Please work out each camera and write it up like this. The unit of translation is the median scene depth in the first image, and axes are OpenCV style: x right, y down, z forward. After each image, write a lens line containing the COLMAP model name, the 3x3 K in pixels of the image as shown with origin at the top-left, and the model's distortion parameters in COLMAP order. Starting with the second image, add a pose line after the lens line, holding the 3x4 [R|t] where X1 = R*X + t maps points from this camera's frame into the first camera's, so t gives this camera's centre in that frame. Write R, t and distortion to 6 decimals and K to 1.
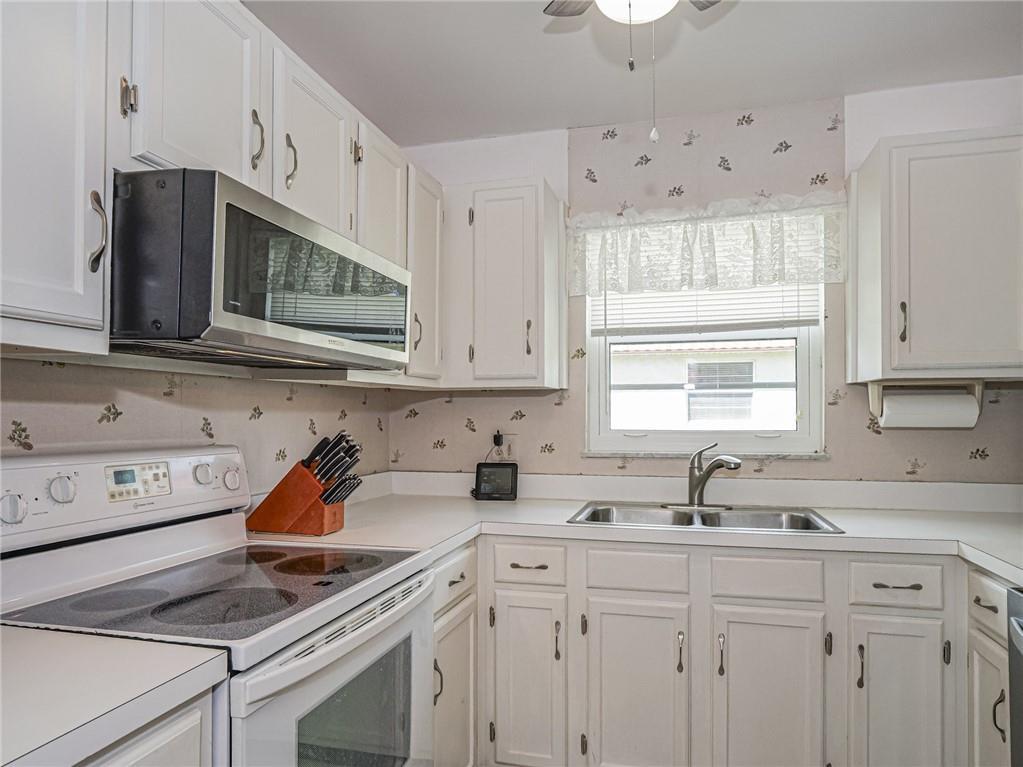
lens RADIAL K [[665.2, 0, 513.3], [0, 665.2, 388.4], [0, 0, 1]] dist [-0.001989, -0.001219]
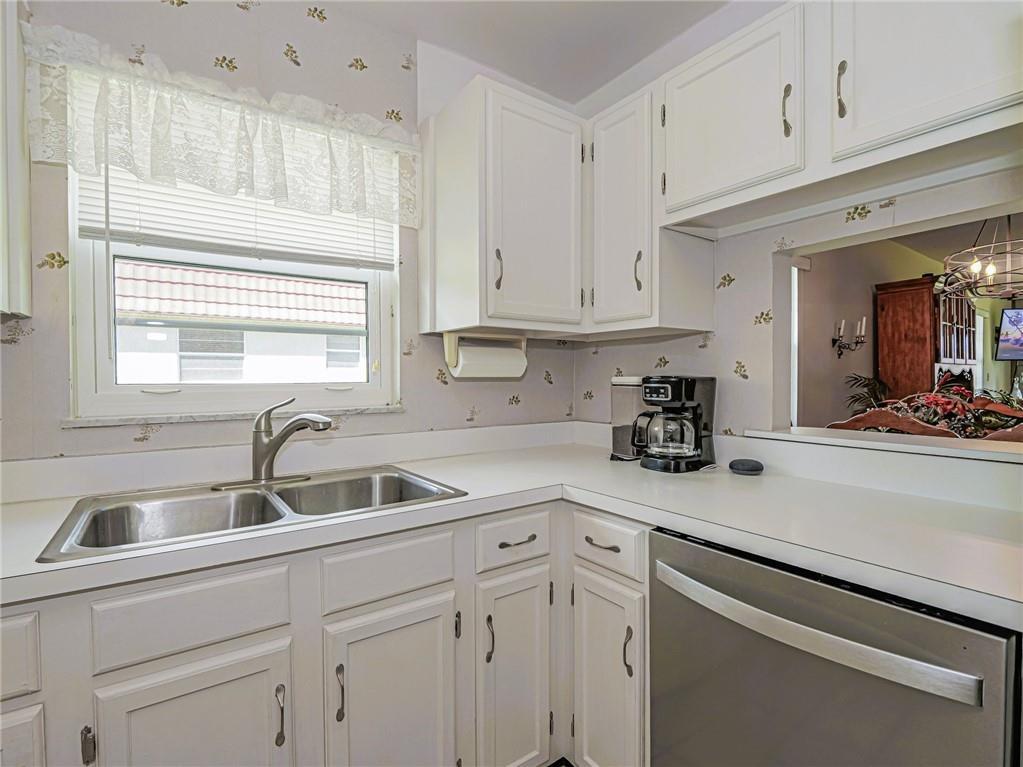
lens RADIAL K [[494.4, 0, 510.1], [0, 494.4, 390.0], [0, 0, 1]] dist [-0.015721, 0.000261]
pose [[0.646777, -0.020585, 0.762401, 0.028138], [-0.028711, 0.998270, 0.051310, 0.033932], [-0.762139, -0.055075, 0.645067, 0.412804]]
